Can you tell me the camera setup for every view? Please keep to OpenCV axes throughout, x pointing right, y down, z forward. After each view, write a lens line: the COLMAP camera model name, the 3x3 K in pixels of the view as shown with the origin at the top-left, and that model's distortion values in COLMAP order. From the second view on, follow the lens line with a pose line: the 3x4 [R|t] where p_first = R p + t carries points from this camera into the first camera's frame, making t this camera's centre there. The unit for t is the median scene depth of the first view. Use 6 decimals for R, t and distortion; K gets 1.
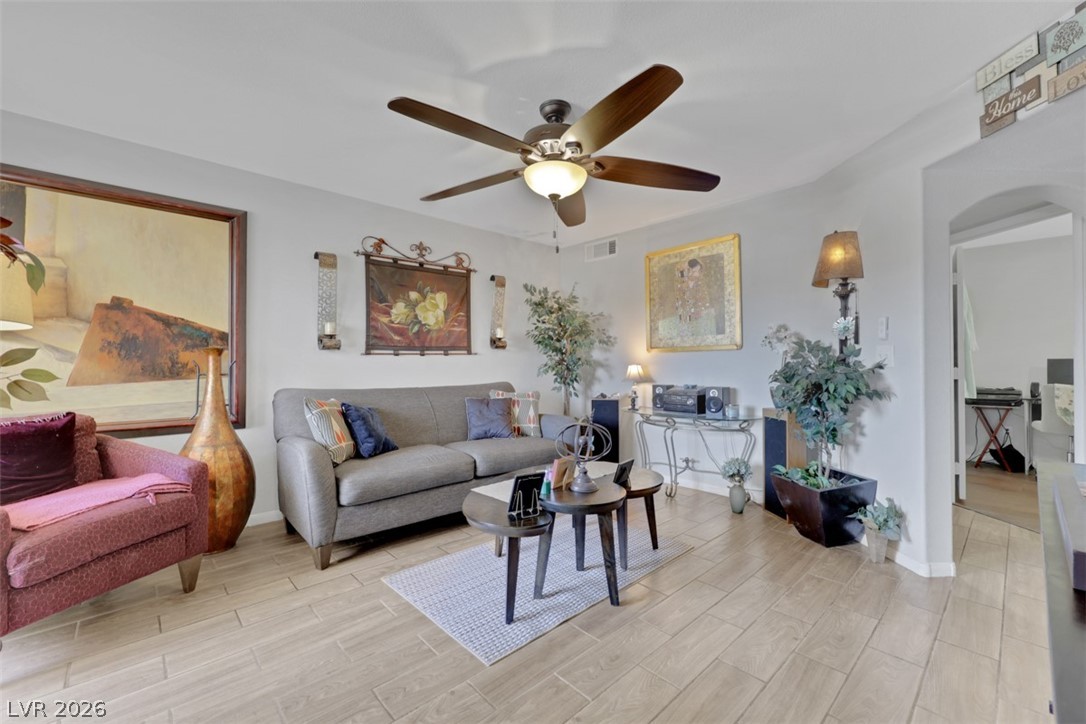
lens RADIAL K [[448.8, 0, 535.4], [0, 448.8, 358.6], [0, 0, 1]] dist [-0.001731, 0.000240]
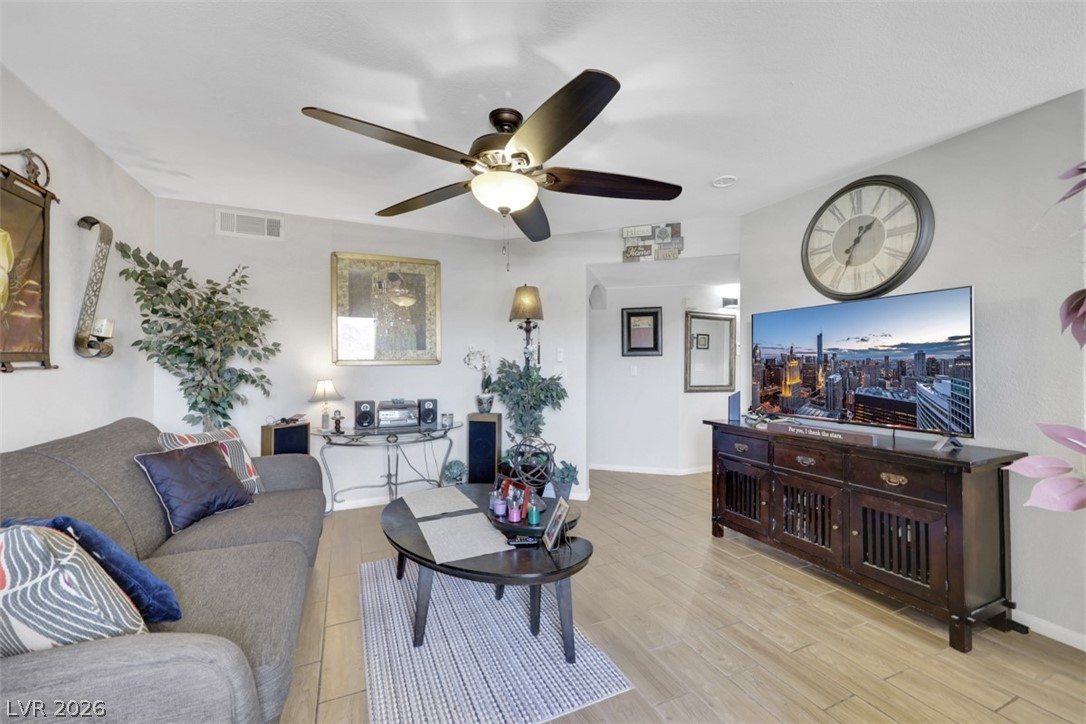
lens RADIAL K [[448.8, 0, 539.4], [0, 448.8, 357.8], [0, 0, 1]] dist [-0.001731, 0.000240]
pose [[0.300254, 0.015896, 0.953727, -0.516862], [-0.012370, 0.999842, -0.012770, -0.024361], [-0.953779, -0.007963, 0.300403, 0.402301]]
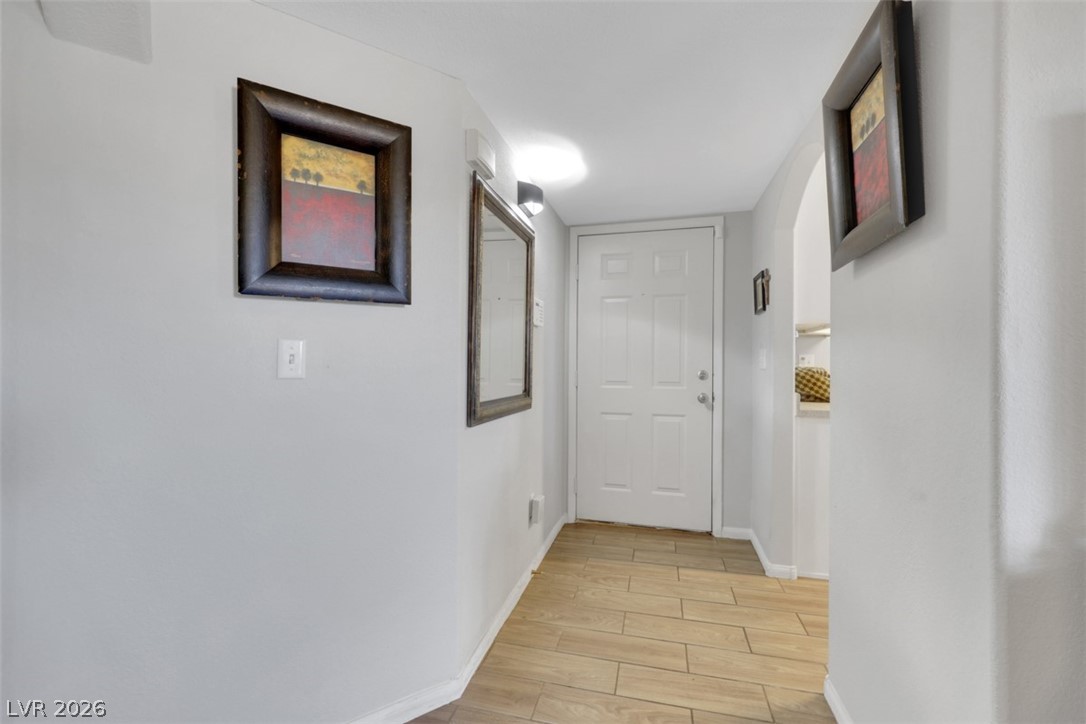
lens RADIAL K [[448.8, 0, 542.9], [0, 448.8, 362.7], [0, 0, 1]] dist [-0.001731, 0.000240]
pose [[-0.550511, 0.000600, 0.834828, 0.491842], [-0.006243, 0.999969, -0.004836, -0.002181], [-0.834804, -0.007874, -0.550490, 0.567694]]
